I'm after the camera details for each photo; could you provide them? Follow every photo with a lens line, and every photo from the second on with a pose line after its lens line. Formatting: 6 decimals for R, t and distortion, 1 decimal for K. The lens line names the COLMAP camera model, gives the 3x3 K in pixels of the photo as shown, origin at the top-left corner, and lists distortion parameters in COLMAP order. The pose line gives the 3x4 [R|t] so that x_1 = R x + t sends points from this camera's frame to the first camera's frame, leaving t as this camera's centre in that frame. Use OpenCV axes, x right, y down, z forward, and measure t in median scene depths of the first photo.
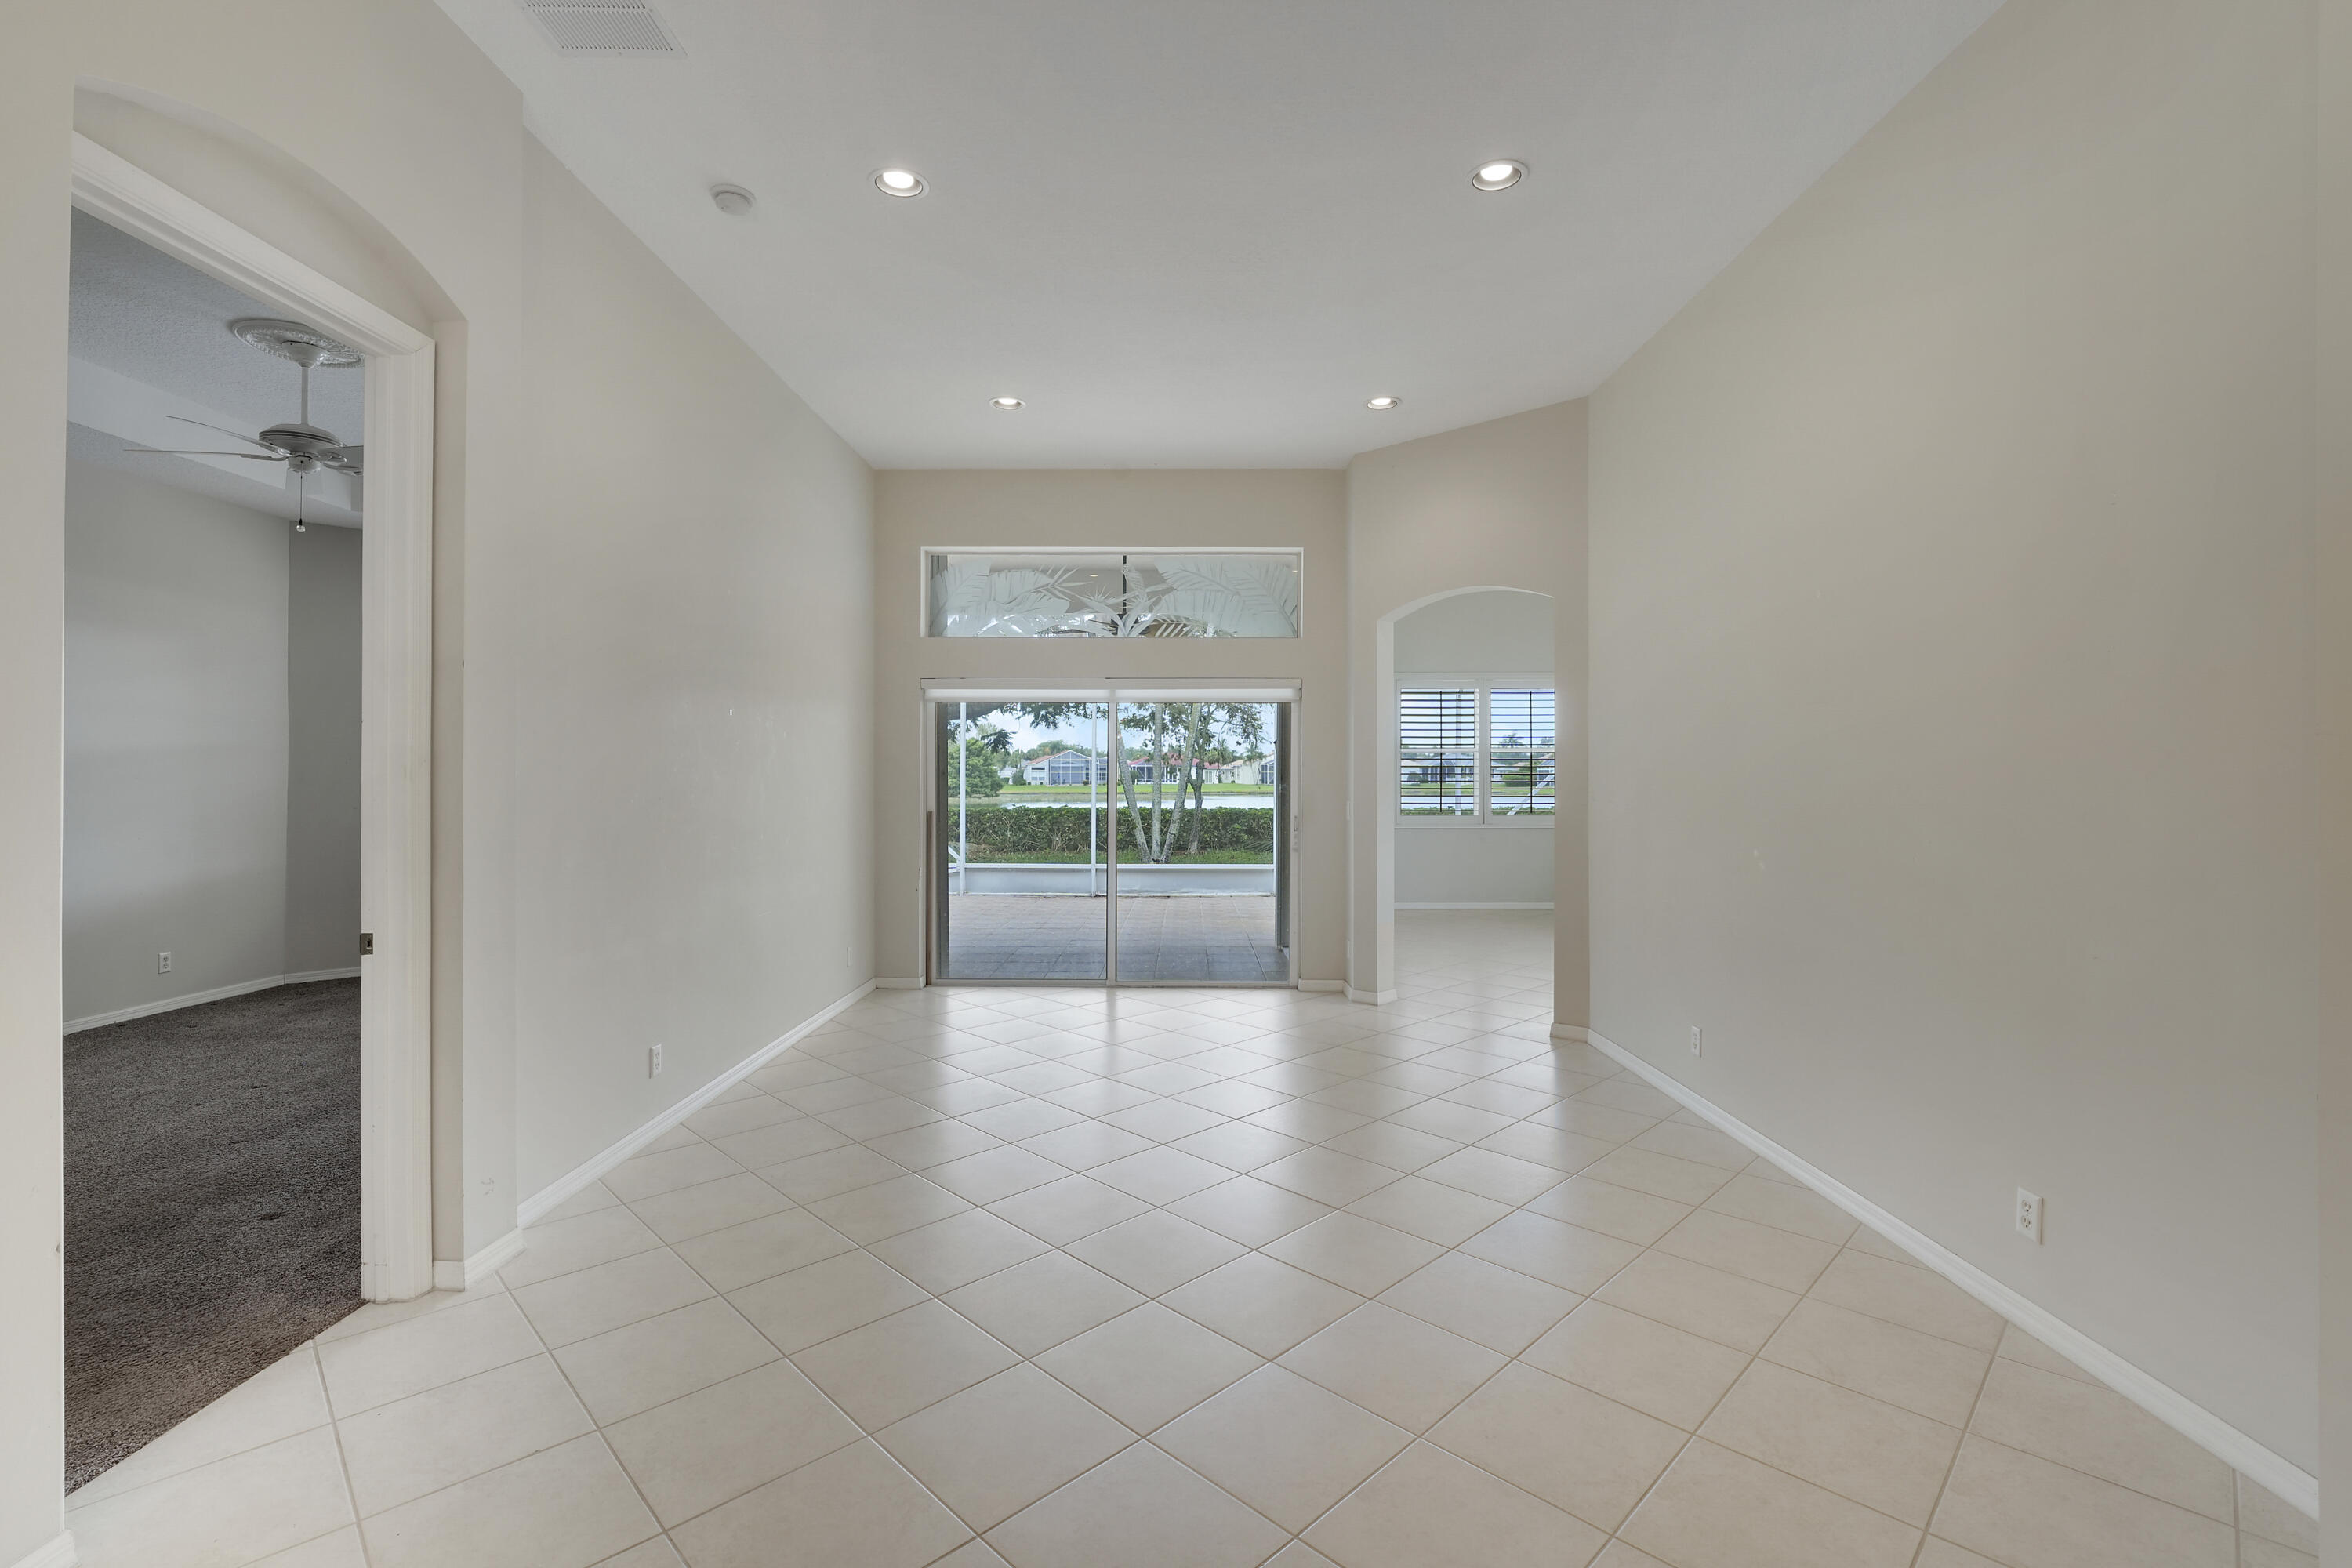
lens RADIAL K [[1029.5, 0, 1189.3], [0, 1029.5, 776.6], [0, 0, 1]] dist [0.001244, 0.000128]
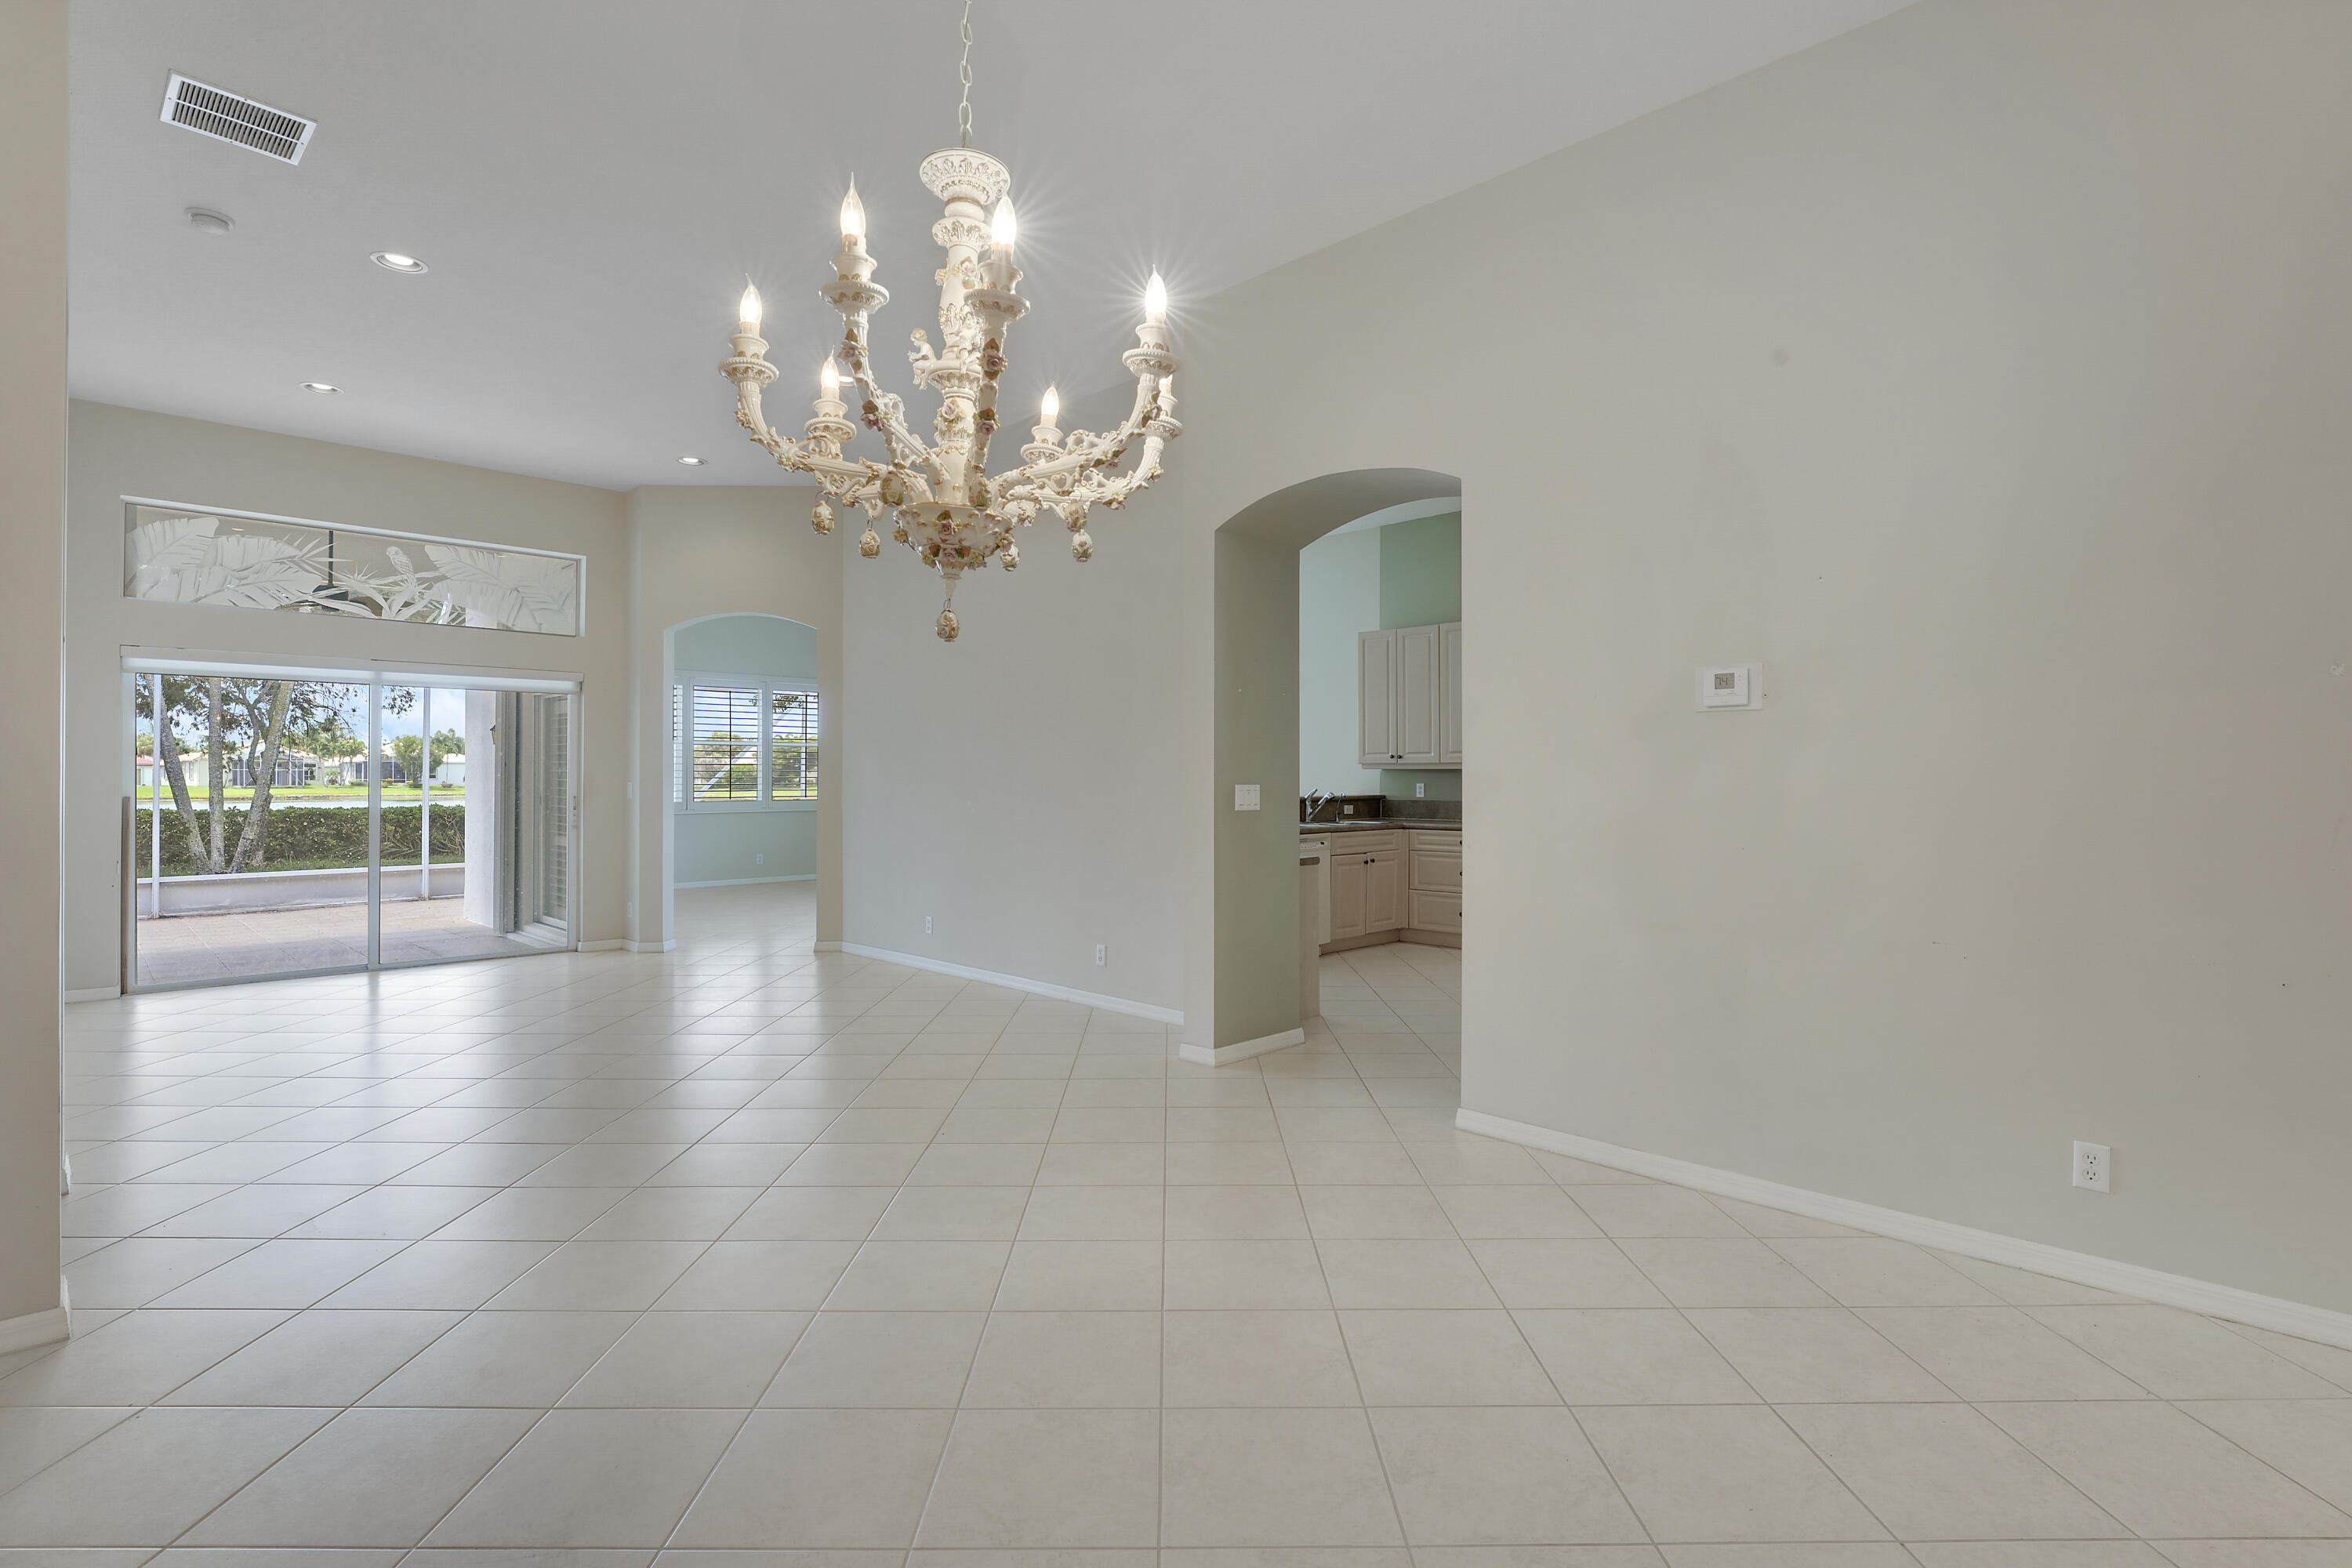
lens RADIAL K [[1092.7, 0, 1141.7], [0, 1092.7, 753.6], [0, 0, 1]] dist [-0.001420, -0.000117]
pose [[0.721011, 0.012643, 0.692808, -0.272821], [0.001524, 0.999802, -0.019832, 0.017141], [-0.692922, 0.015355, 0.720849, -0.272529]]
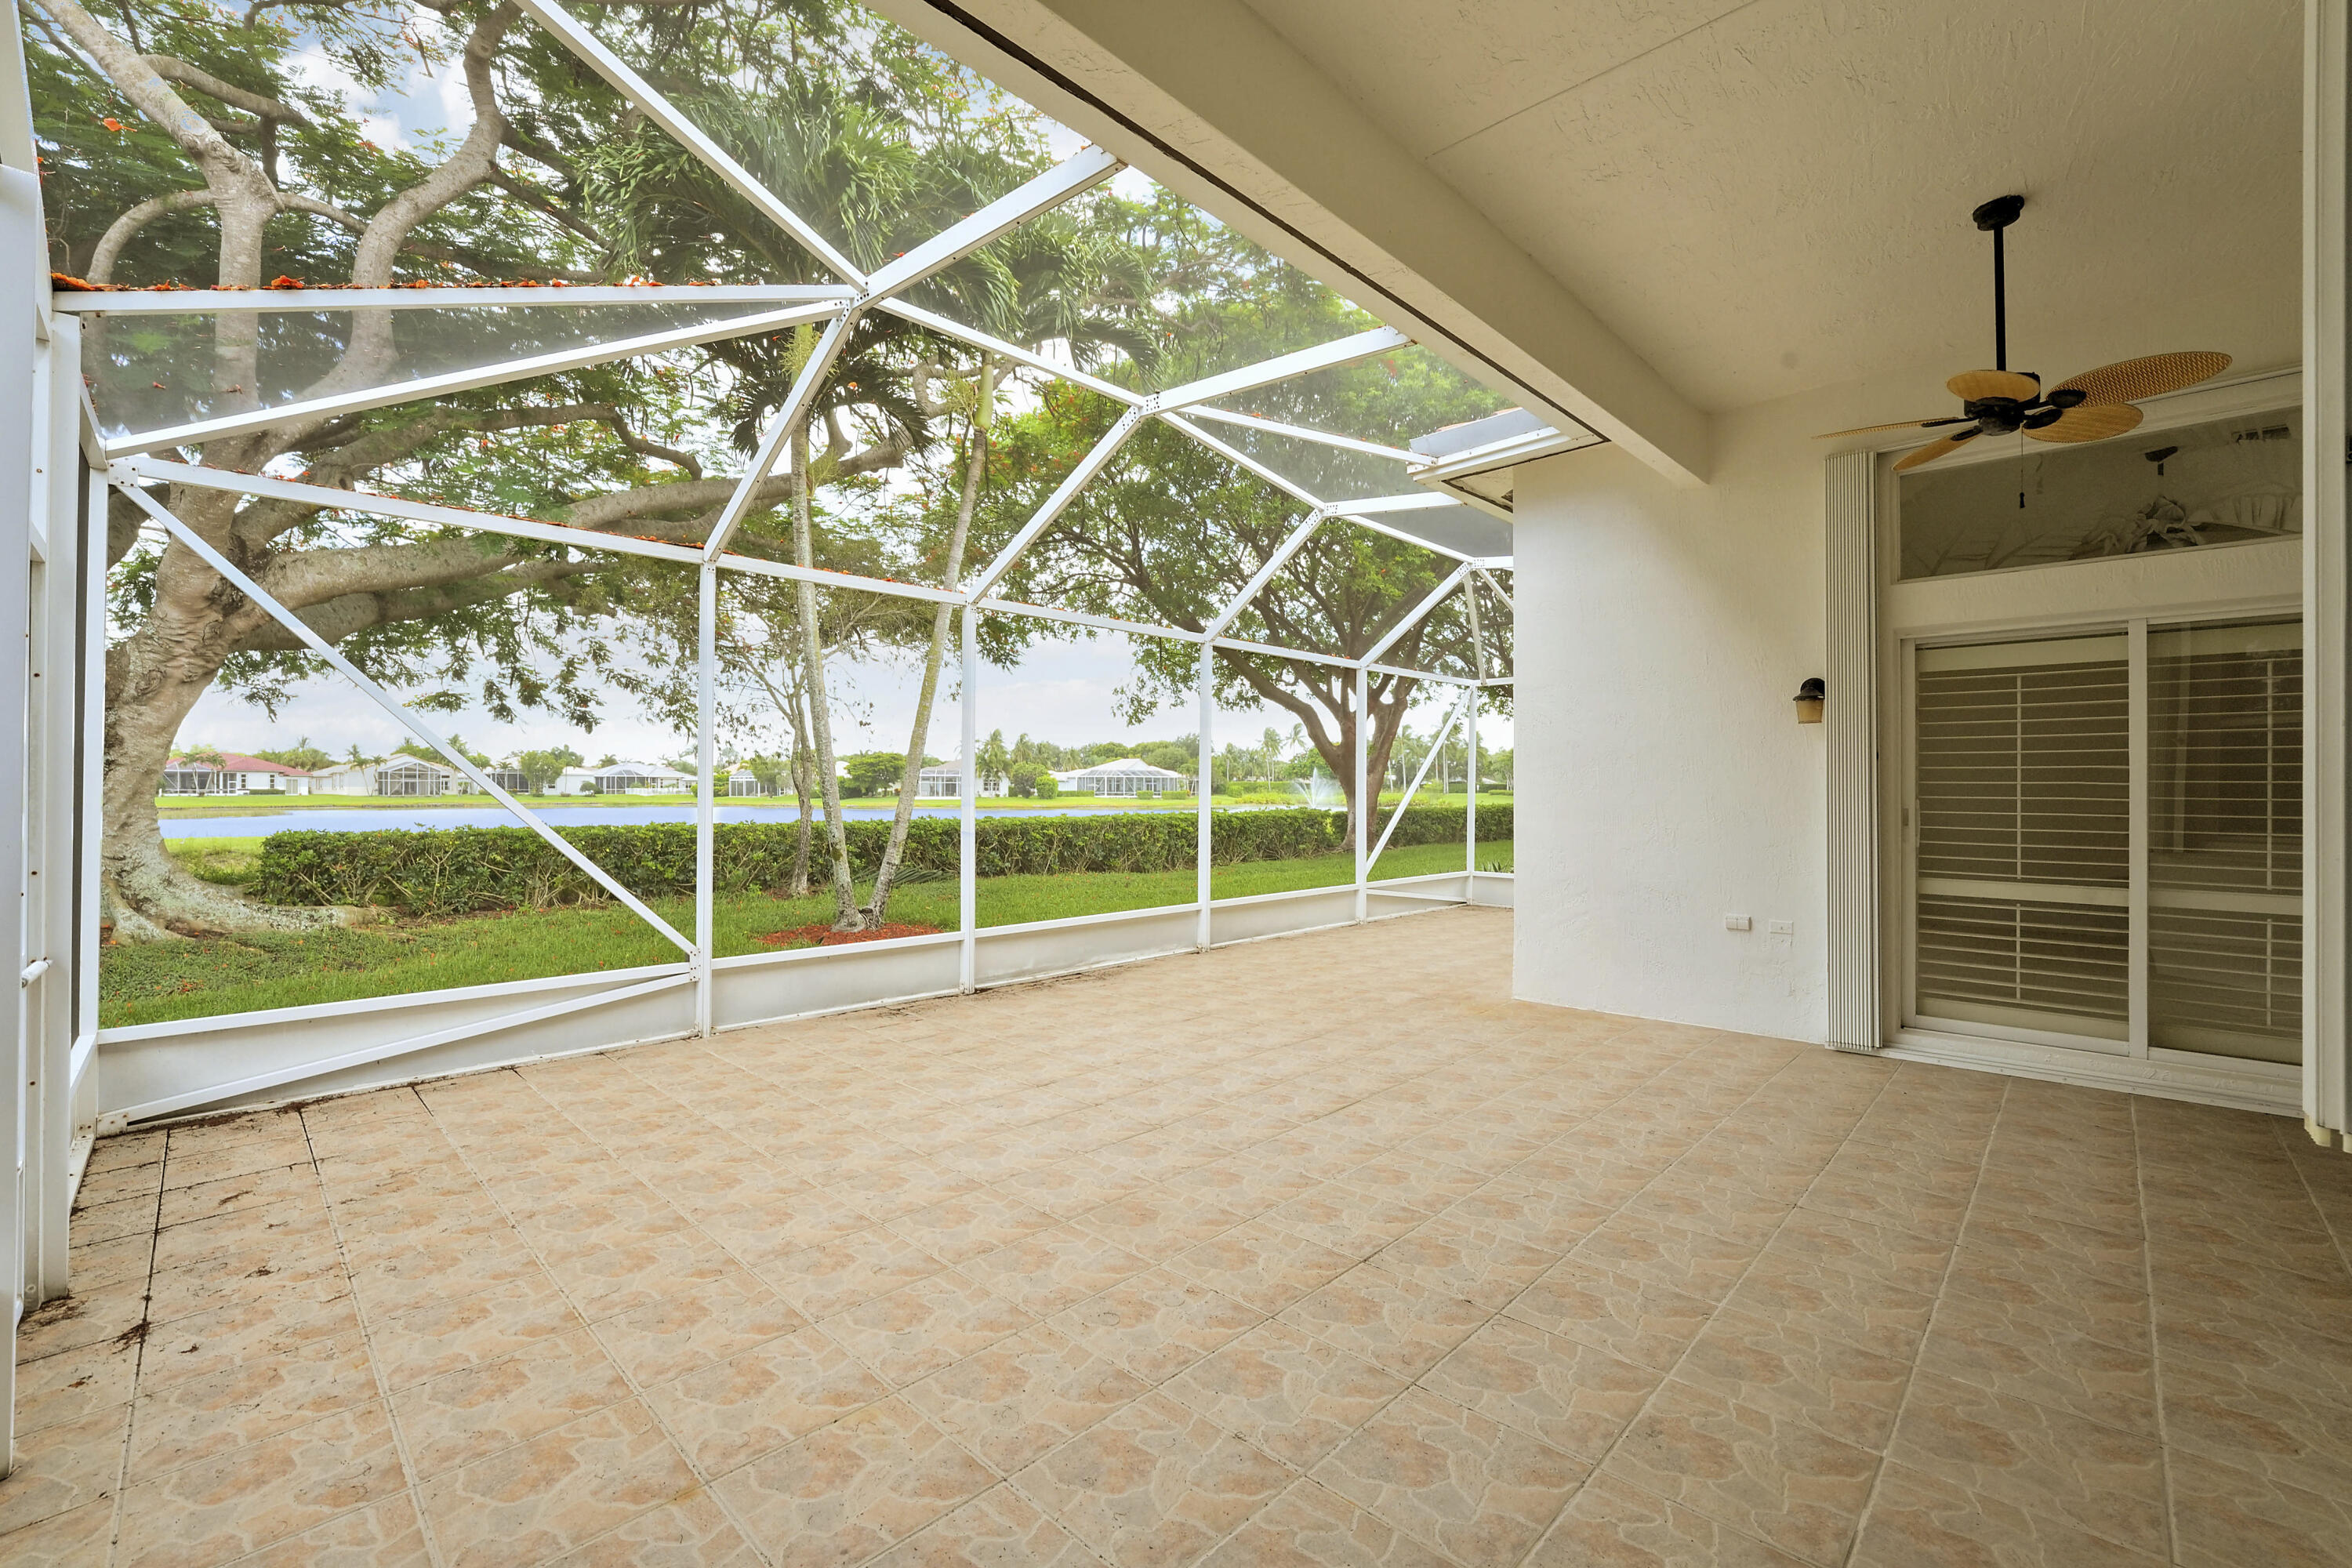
lens RADIAL K [[956.8, 0, 1178.9], [0, 956.8, 780.9], [0, 0, 1]] dist [-0.016458, 0.000448]
pose [[0.708498, 0.008318, 0.705664, -0.765320], [-0.003190, 0.999958, -0.008585, 0.026405], [-0.705705, 0.003832, 0.708495, 1.217699]]
